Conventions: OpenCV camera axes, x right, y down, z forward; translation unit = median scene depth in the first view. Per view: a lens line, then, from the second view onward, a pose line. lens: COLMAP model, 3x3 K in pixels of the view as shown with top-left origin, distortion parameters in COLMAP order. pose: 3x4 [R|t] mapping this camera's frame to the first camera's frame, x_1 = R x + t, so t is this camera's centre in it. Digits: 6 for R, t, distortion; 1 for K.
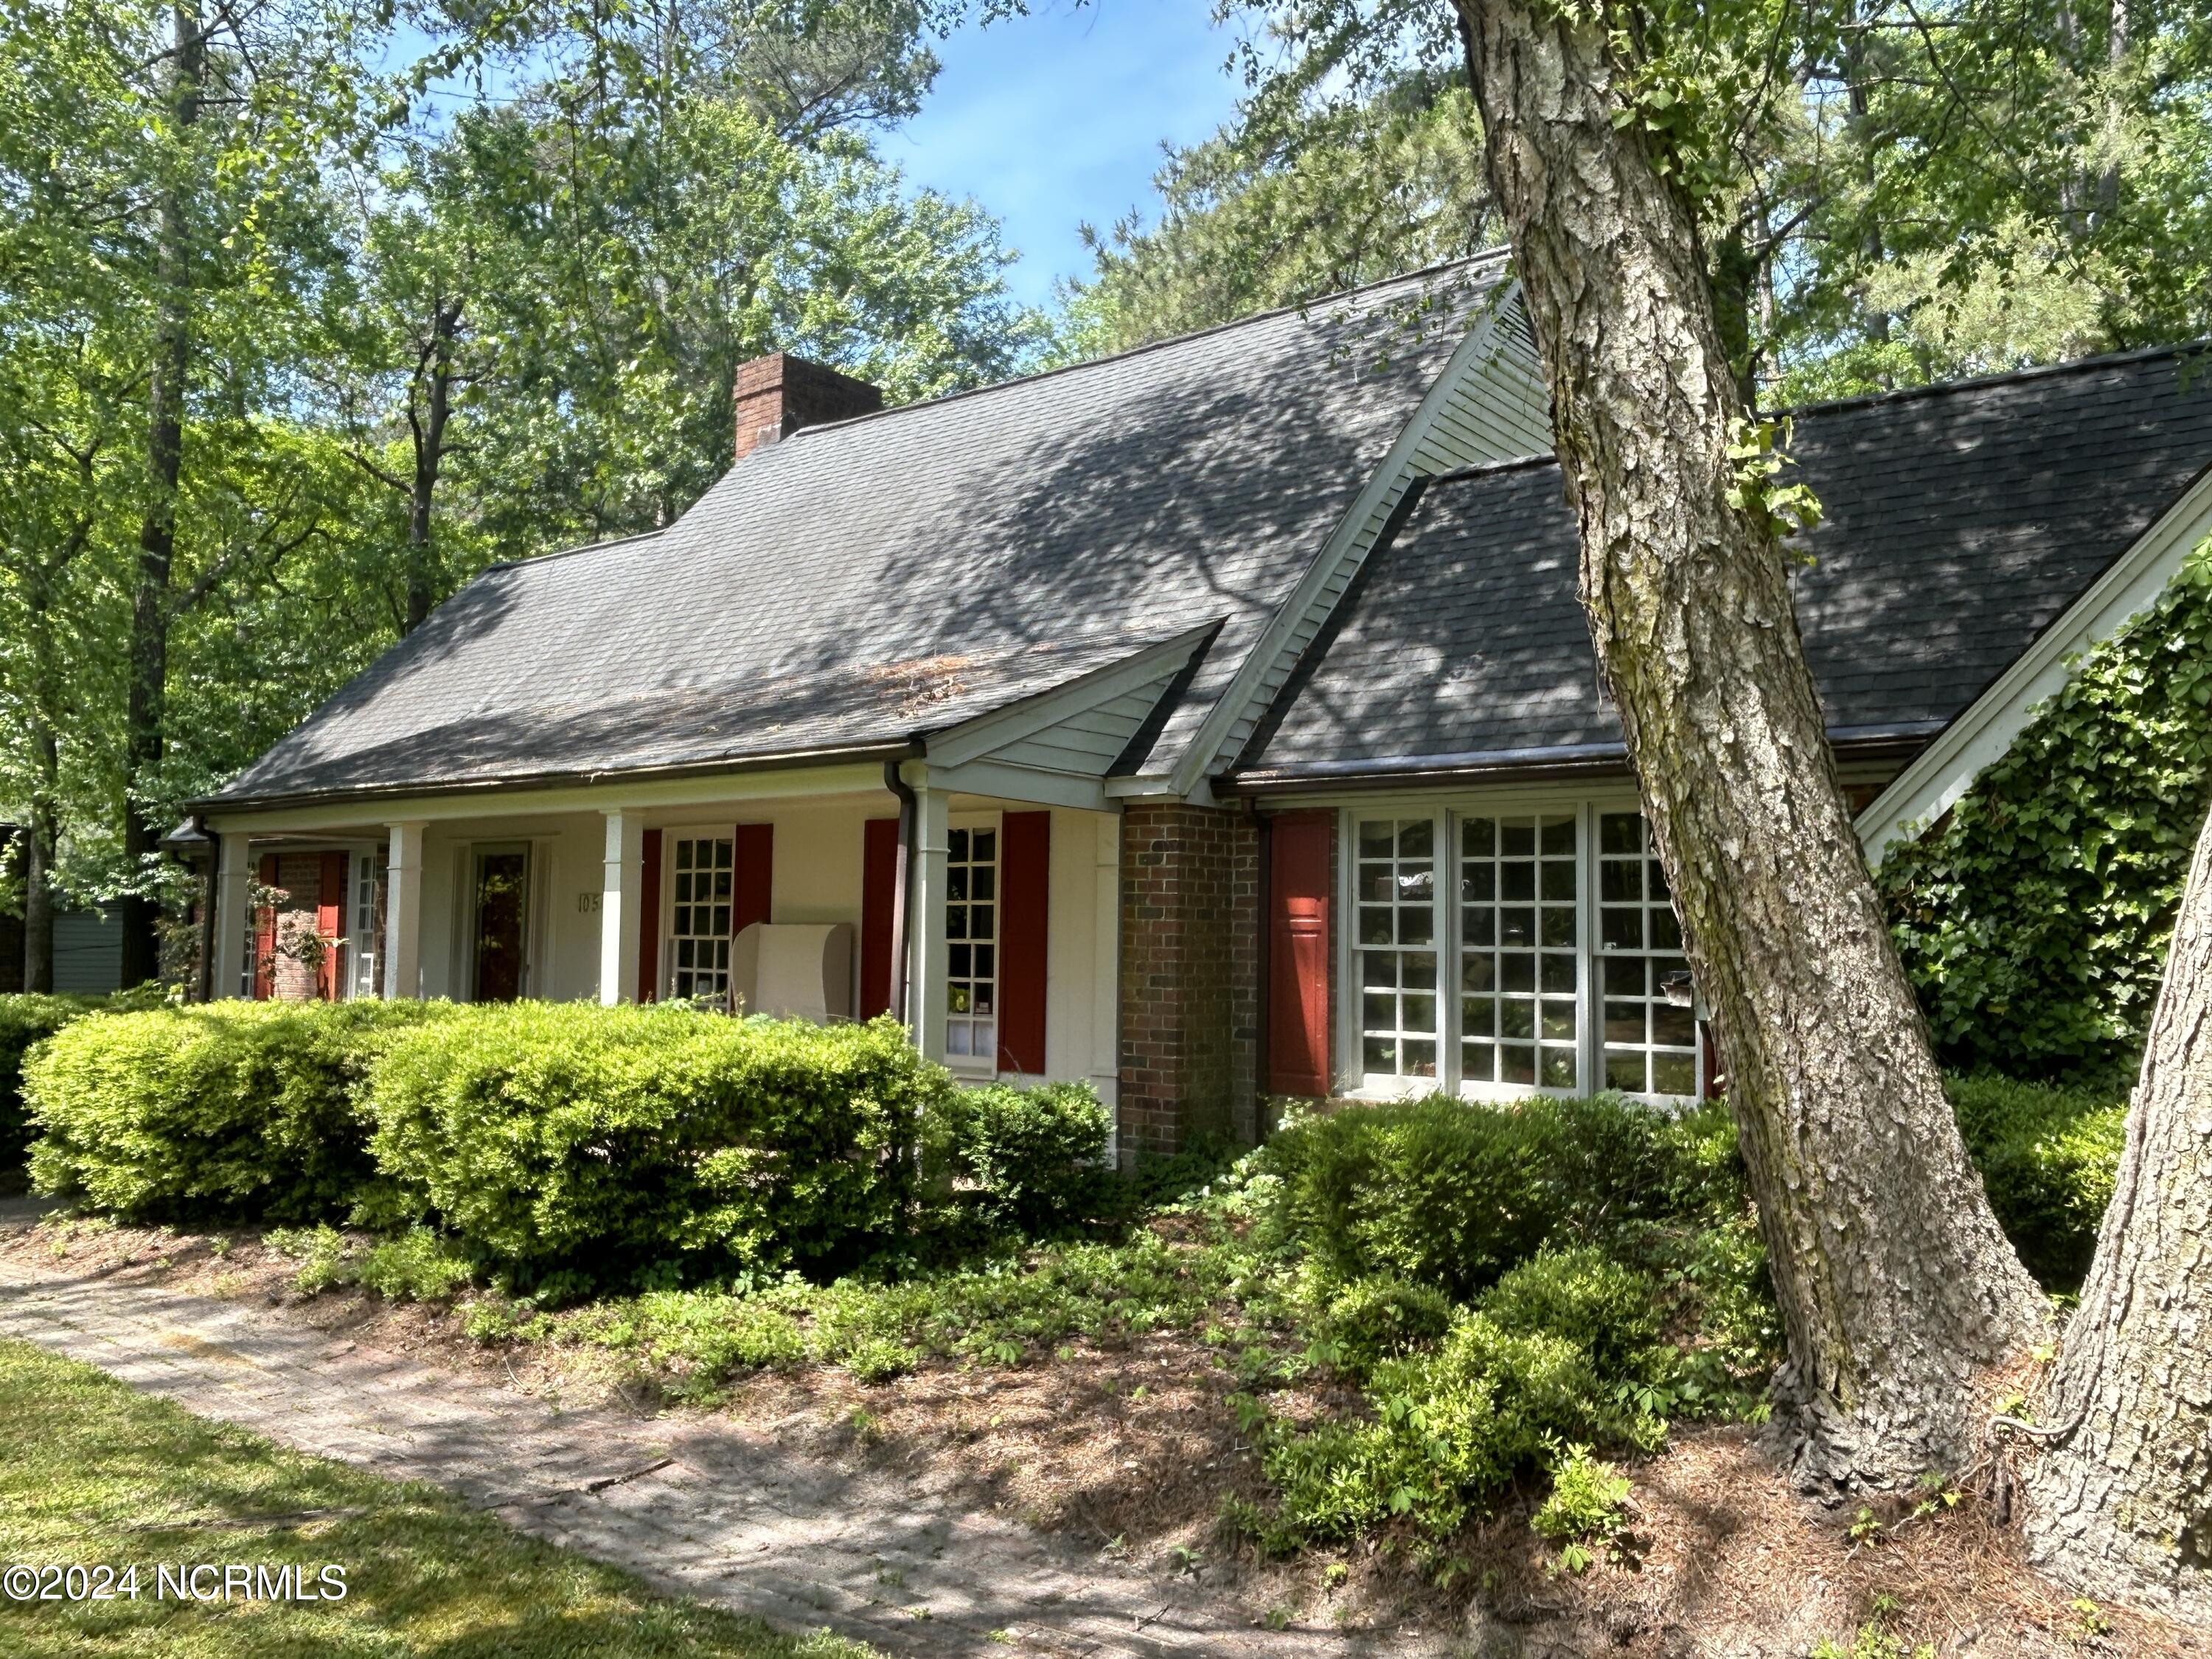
lens RADIAL K [[1616.0, 0, 1105.8], [0, 1616.0, 832.9], [0, 0, 1]] dist [-0.008576, -0.001298]
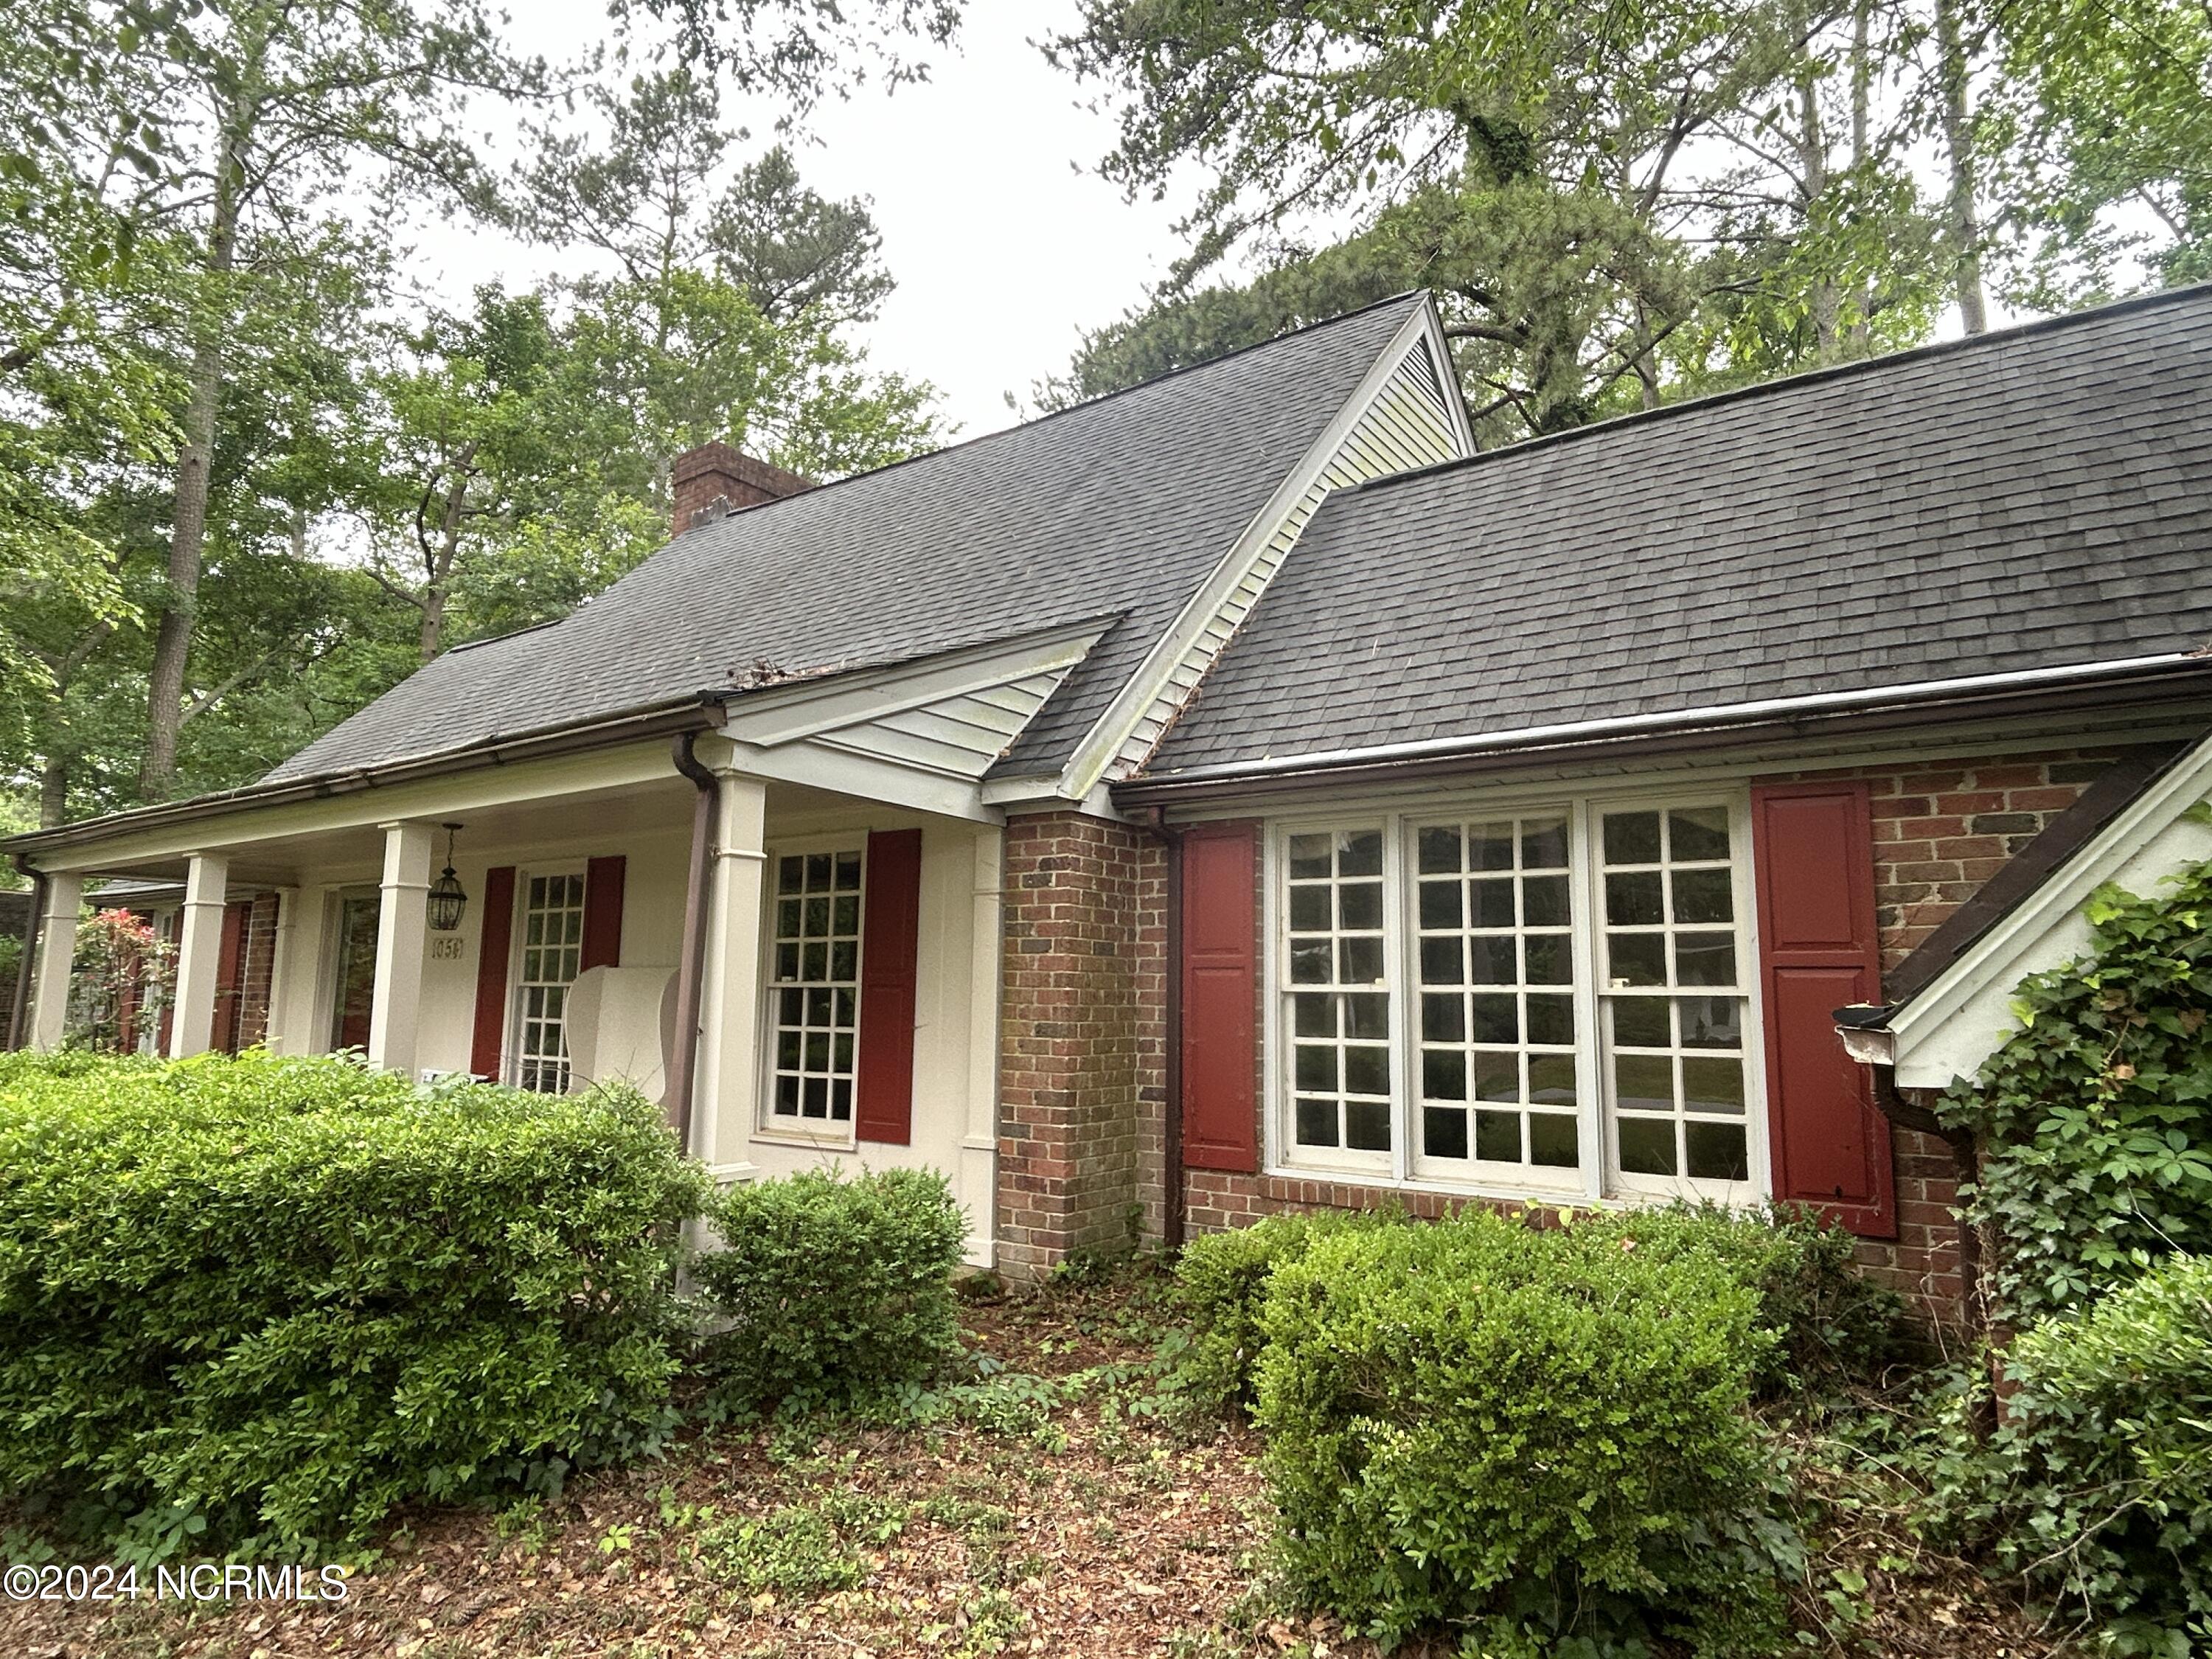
lens RADIAL K [[1233.0, 0, 1102.4], [0, 1233.0, 823.2], [0, 0, 1]] dist [0.007355, 0.001045]
pose [[0.998712, 0.006810, 0.050283, 0.030003], [-0.002757, 0.996773, -0.080228, 0.038139], [-0.050667, 0.079986, 0.995507, 0.380058]]
